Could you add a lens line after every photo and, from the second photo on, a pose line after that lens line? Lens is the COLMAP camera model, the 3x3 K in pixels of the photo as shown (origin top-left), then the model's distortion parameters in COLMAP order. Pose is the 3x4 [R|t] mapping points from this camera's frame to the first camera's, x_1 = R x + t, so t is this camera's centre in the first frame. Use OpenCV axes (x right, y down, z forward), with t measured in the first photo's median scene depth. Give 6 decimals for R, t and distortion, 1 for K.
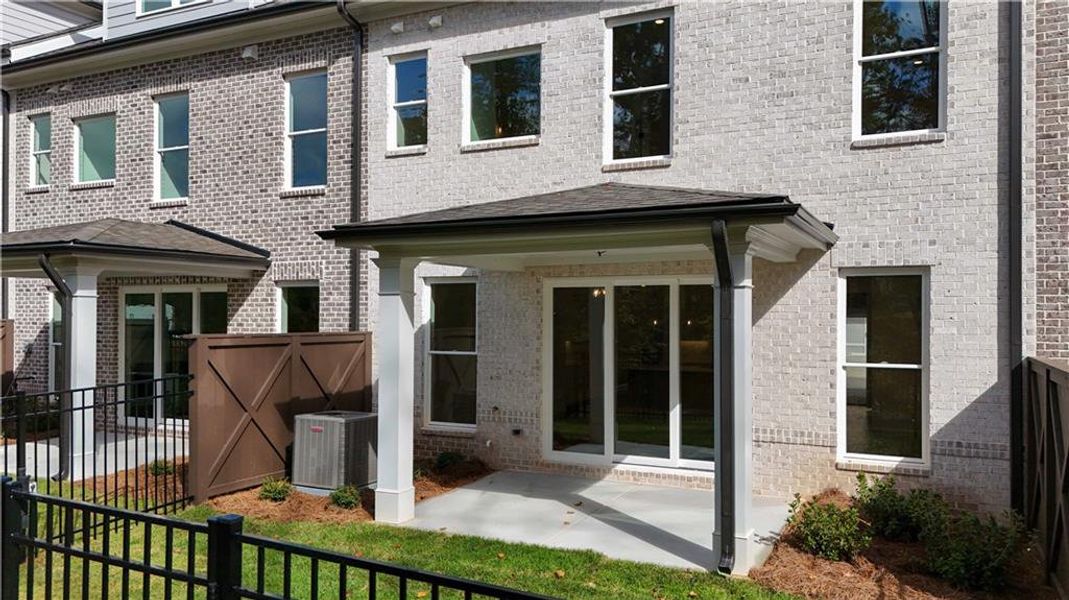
lens RADIAL K [[811.5, 0, 525.5], [0, 811.5, 306.1], [0, 0, 1]] dist [0.072294, -0.041076]
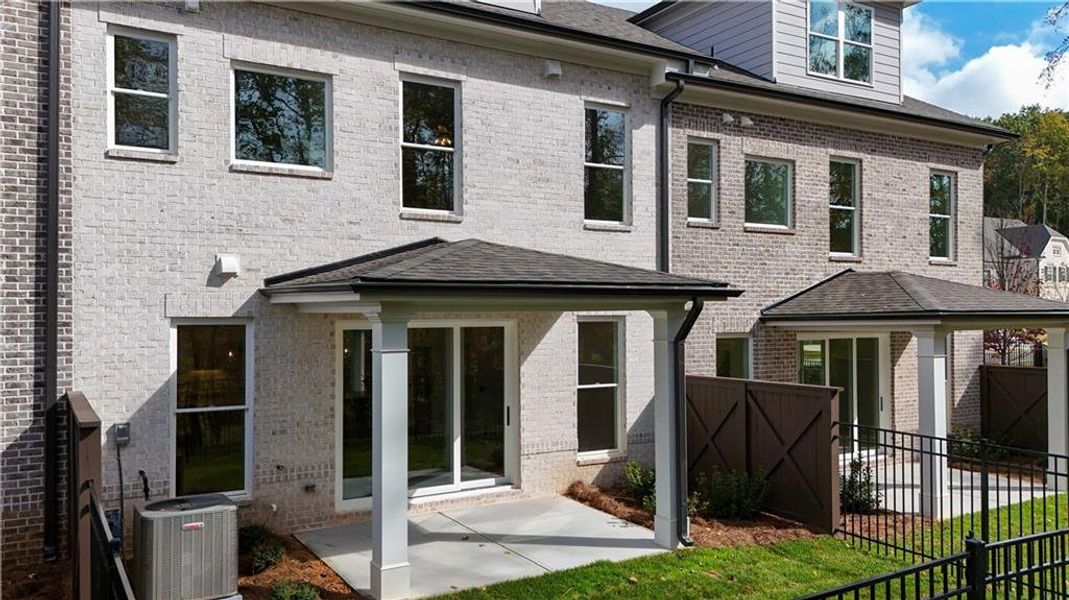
lens RADIAL K [[811.5, 0, 538.4], [0, 811.5, 303.5], [0, 0, 1]] dist [0.072294, -0.041076]
pose [[0.539019, 0.010956, 0.842222, -0.658159], [0.000199, 0.999914, -0.013135, -0.041738], [-0.842293, 0.007248, 0.538971, 0.285409]]
